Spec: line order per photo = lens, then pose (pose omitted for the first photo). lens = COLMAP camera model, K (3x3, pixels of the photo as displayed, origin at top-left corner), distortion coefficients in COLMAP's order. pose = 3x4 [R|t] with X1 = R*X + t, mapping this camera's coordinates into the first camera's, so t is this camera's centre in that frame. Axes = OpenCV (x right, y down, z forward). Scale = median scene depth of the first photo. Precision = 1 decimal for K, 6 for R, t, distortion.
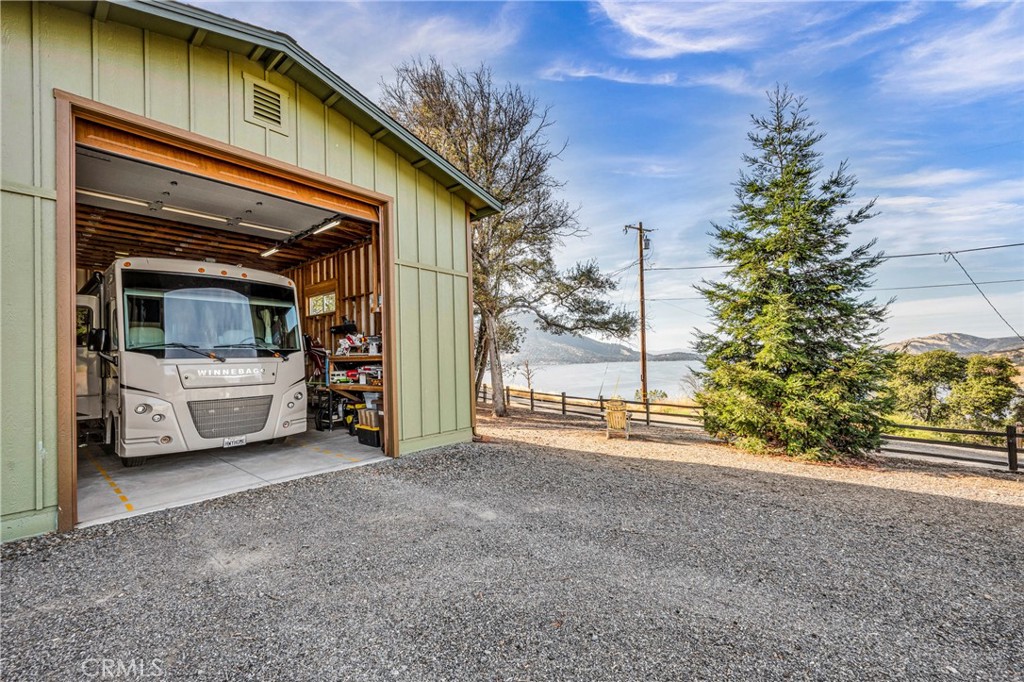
lens RADIAL K [[414.2, 0, 507.6], [0, 414.2, 347.4], [0, 0, 1]] dist [0.002221, 0.000379]
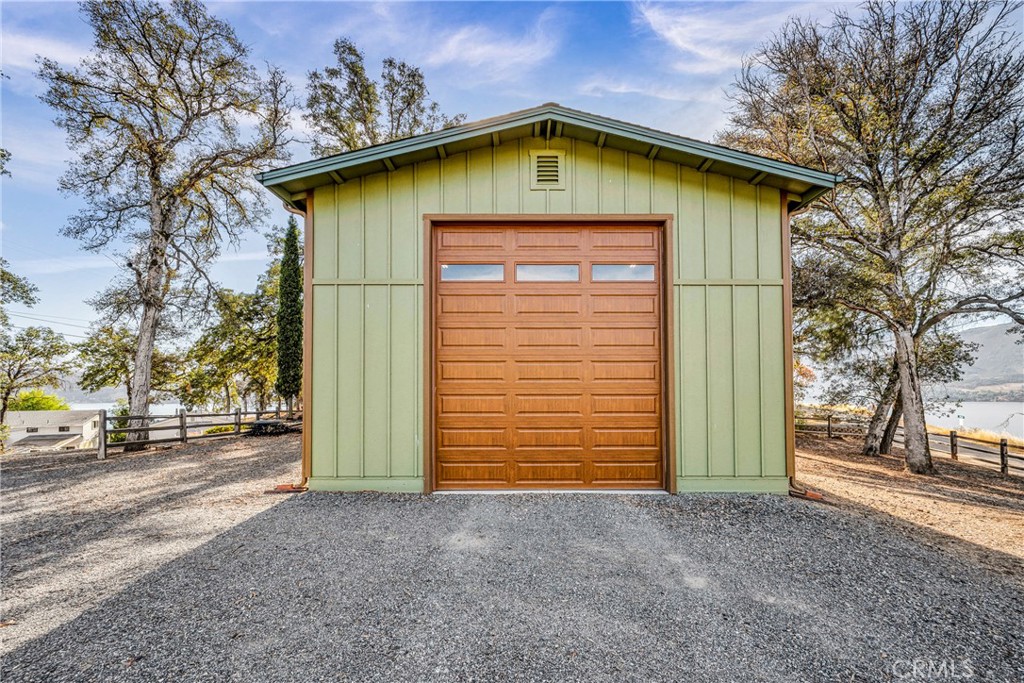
lens RADIAL K [[414.2, 0, 506.7], [0, 414.2, 376.5], [0, 0, 1]] dist [0.002221, 0.000379]
pose [[0.666029, -0.004852, -0.745910, 0.169919], [0.007069, 0.999975, -0.000193, 0.000931], [0.745892, -0.005144, 0.666047, 0.102223]]
